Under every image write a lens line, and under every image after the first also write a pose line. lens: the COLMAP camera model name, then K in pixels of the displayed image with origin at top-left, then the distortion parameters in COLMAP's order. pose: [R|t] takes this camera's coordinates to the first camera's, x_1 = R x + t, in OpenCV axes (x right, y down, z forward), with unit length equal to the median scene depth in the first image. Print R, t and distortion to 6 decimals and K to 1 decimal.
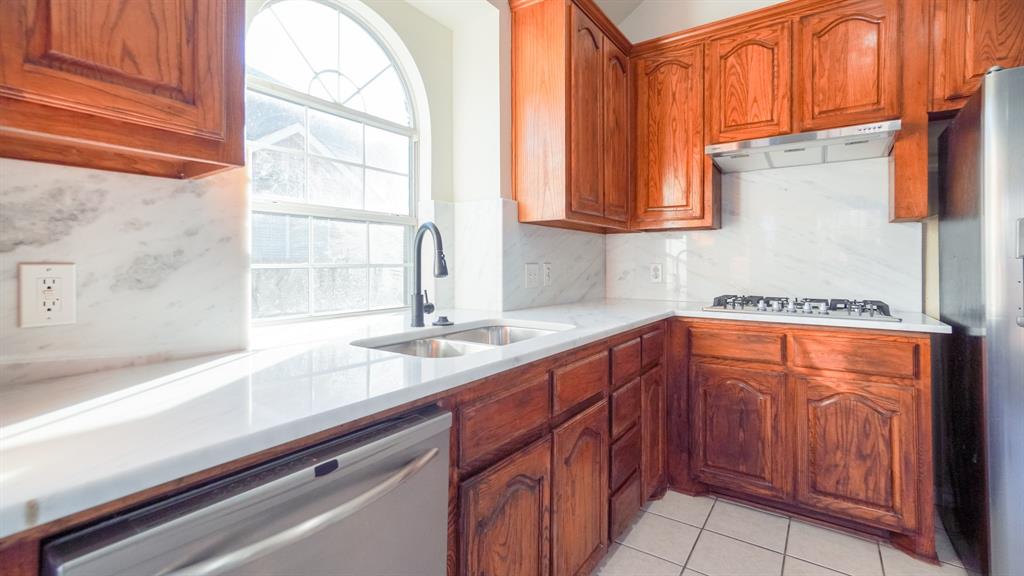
lens RADIAL K [[455.6, 0, 517.0], [0, 455.6, 261.2], [0, 0, 1]] dist [0.008120, 0.006713]
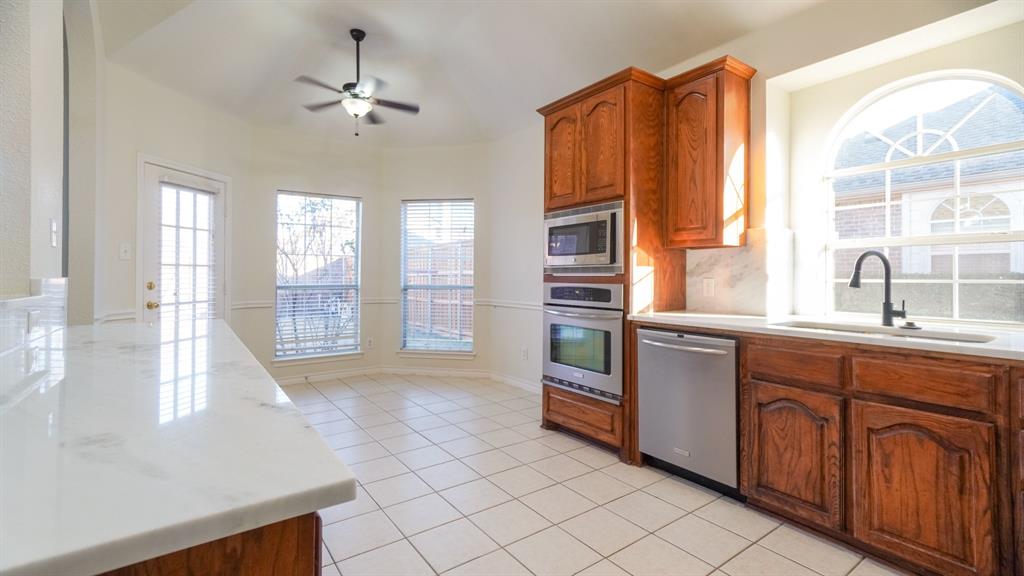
lens RADIAL K [[455.6, 0, 508.4], [0, 455.6, 283.7], [0, 0, 1]] dist [0.008120, 0.006713]
pose [[-0.324696, 0.013117, -0.945727, 1.284061], [-0.000771, 0.999900, 0.014134, -0.000591], [0.945818, 0.005319, -0.324653, 0.338340]]
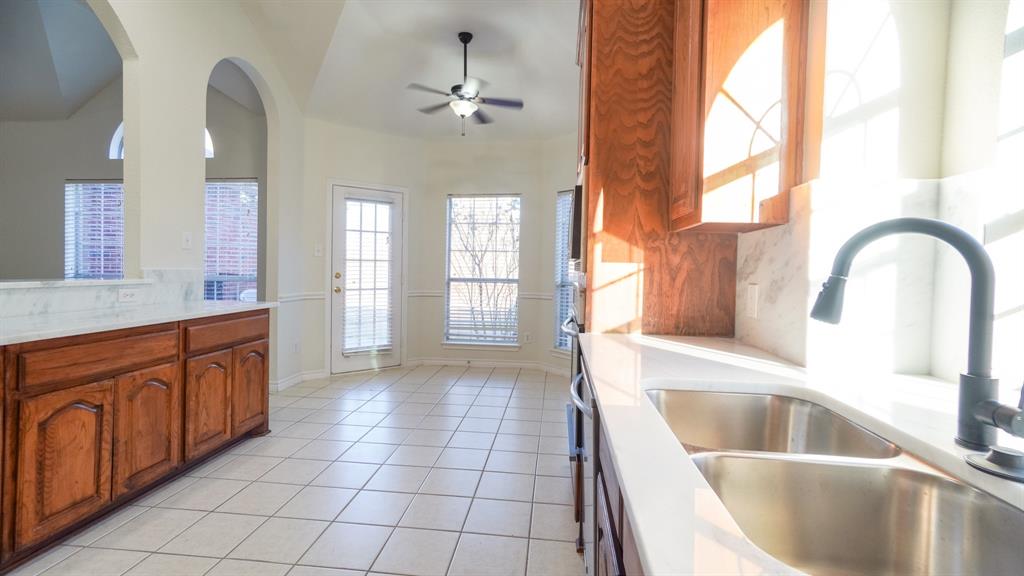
lens RADIAL K [[455.6, 0, 512.1], [0, 455.6, 277.9], [0, 0, 1]] dist [0.008120, 0.006713]
pose [[-0.871697, -0.005136, -0.490017, 0.359866], [-0.017265, 0.999646, 0.020237, -0.019655], [0.489740, 0.026101, -0.871478, 1.038118]]
